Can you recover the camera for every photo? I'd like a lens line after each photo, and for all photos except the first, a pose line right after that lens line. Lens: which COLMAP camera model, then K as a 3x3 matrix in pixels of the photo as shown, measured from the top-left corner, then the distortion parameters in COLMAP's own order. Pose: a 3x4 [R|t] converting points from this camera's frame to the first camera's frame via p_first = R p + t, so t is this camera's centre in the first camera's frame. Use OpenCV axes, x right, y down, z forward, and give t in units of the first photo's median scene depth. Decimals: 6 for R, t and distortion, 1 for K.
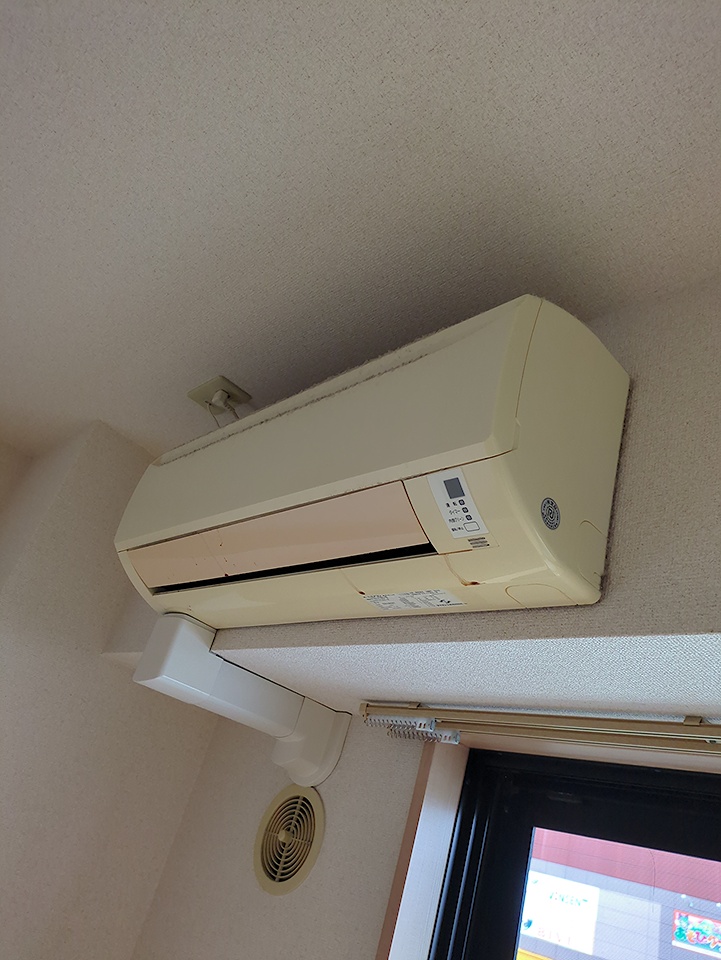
lens RADIAL K [[742.3, 0, 360.5], [0, 742.3, 480.0], [0, 0, 1]] dist [0.029224, -0.002451]
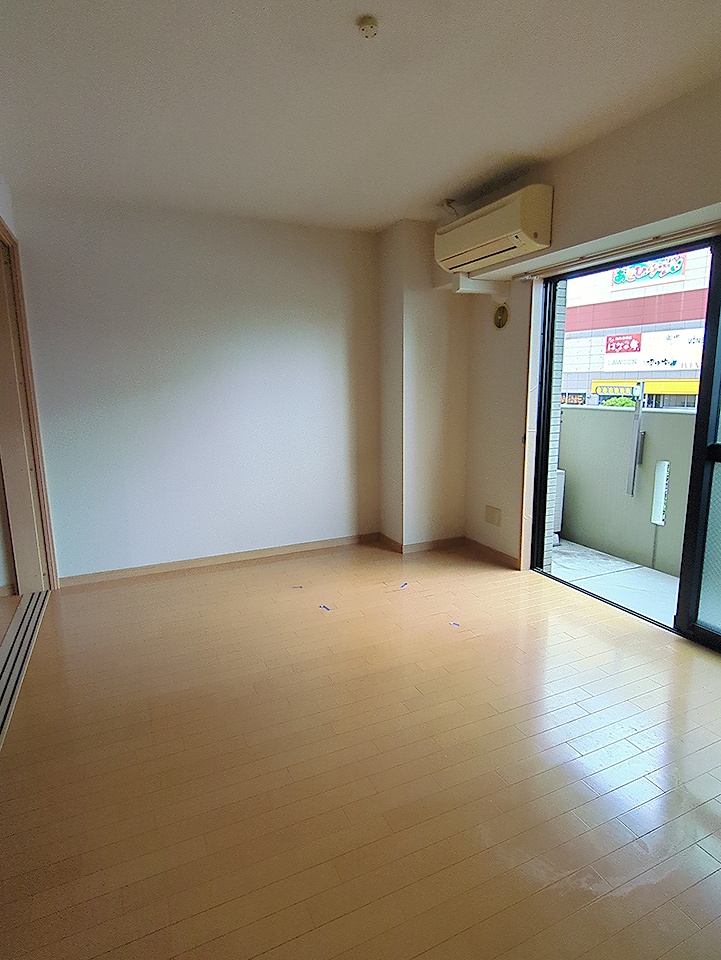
lens RADIAL K [[538.8, 0, 360.5], [0, 538.8, 480.0], [0, 0, 1]] dist [-0.004328, -0.000504]
pose [[0.905472, -0.218907, -0.363592, 0.079461], [0.391637, 0.761071, 0.517098, -0.657204], [0.163523, -0.610614, 0.774861, -1.948204]]
